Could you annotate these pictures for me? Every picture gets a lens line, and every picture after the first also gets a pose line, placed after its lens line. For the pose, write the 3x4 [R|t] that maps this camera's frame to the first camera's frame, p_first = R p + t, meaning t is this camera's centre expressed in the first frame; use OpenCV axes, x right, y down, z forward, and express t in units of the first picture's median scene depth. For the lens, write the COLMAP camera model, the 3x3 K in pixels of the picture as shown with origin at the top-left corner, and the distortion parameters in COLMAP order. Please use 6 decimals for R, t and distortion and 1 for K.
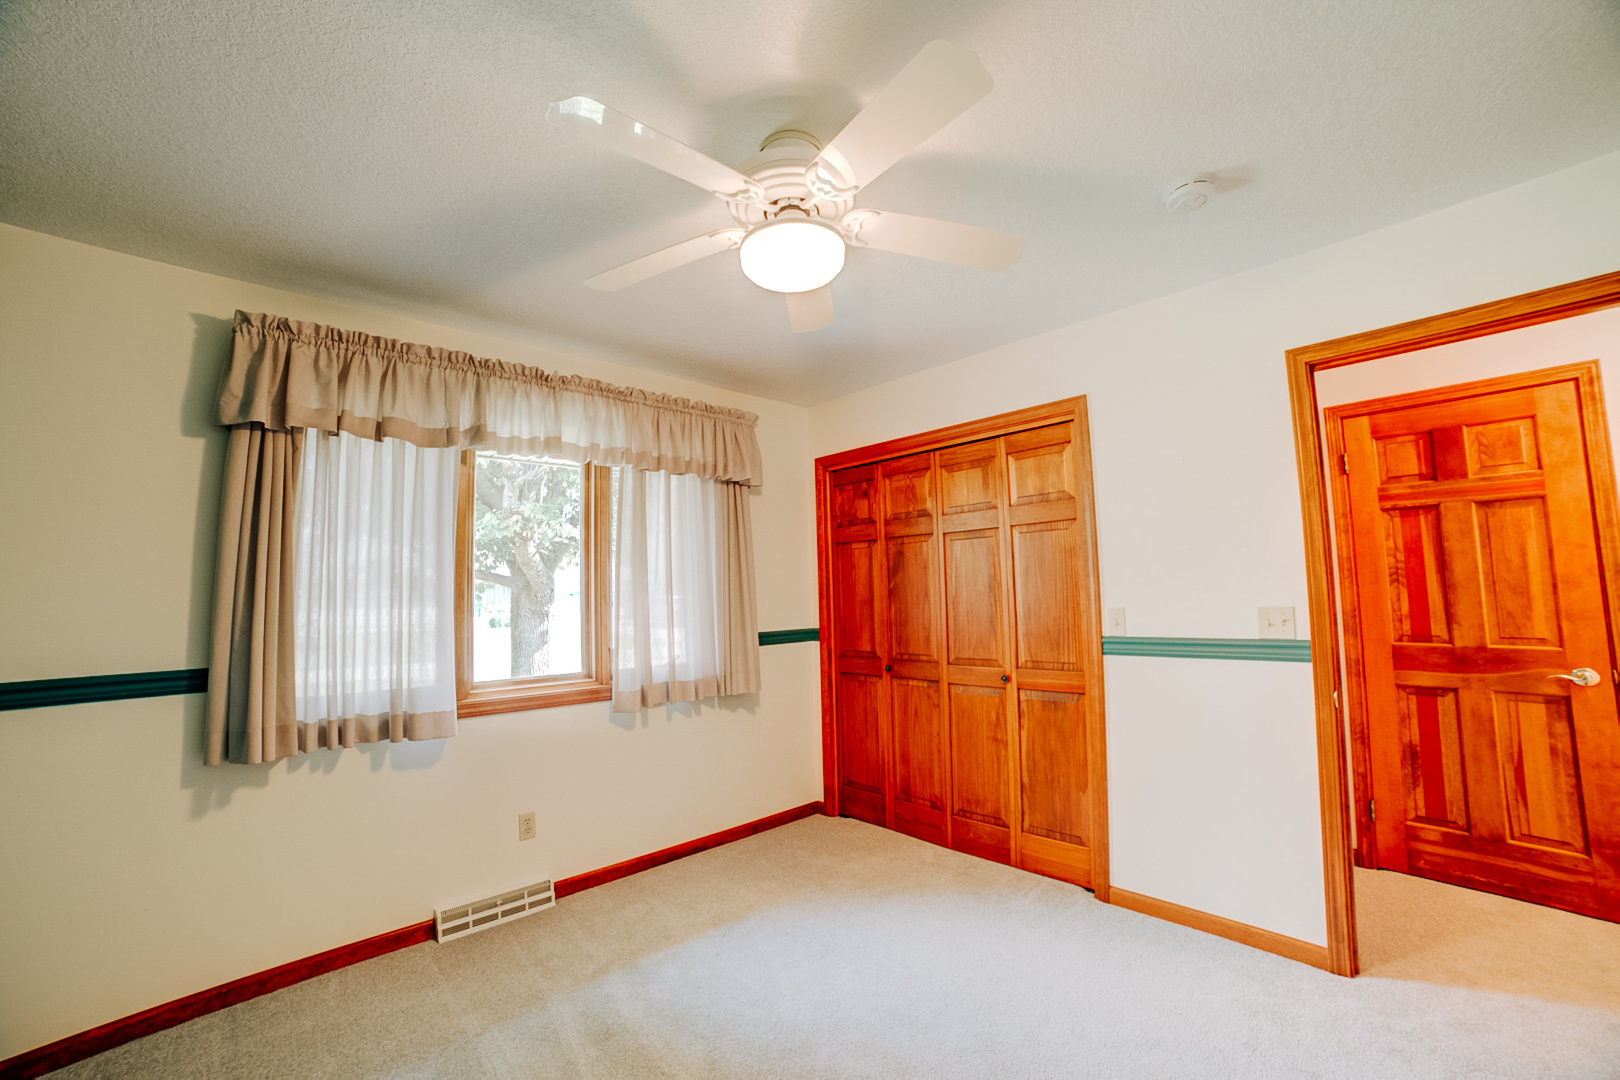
lens RADIAL K [[676.0, 0, 810.0], [0, 676.0, 540.0], [0, 0, 1]] dist [-0.077368, 0.041048]
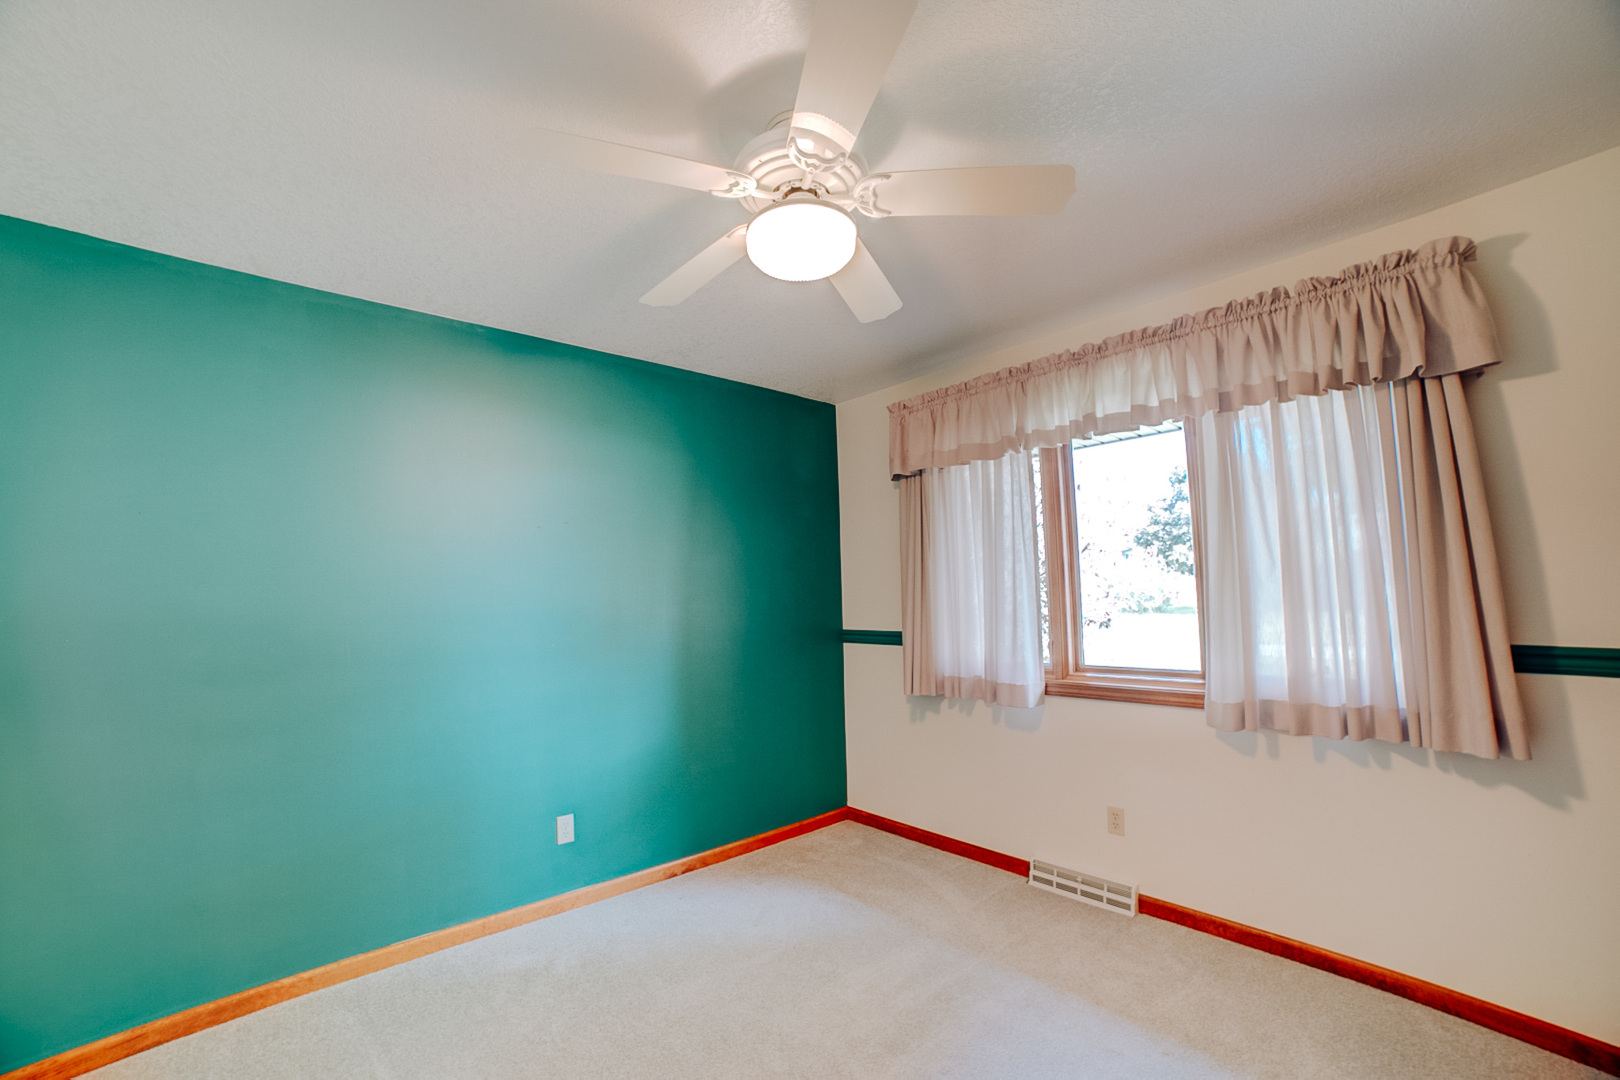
lens RADIAL K [[676.0, 0, 810.0], [0, 676.0, 540.0], [0, 0, 1]] dist [-0.077368, 0.041048]
pose [[-0.029945, -0.053214, -0.998134, 0.568290], [0.114627, 0.991811, -0.056316, 0.029823], [0.992957, -0.116099, -0.023600, 0.626977]]
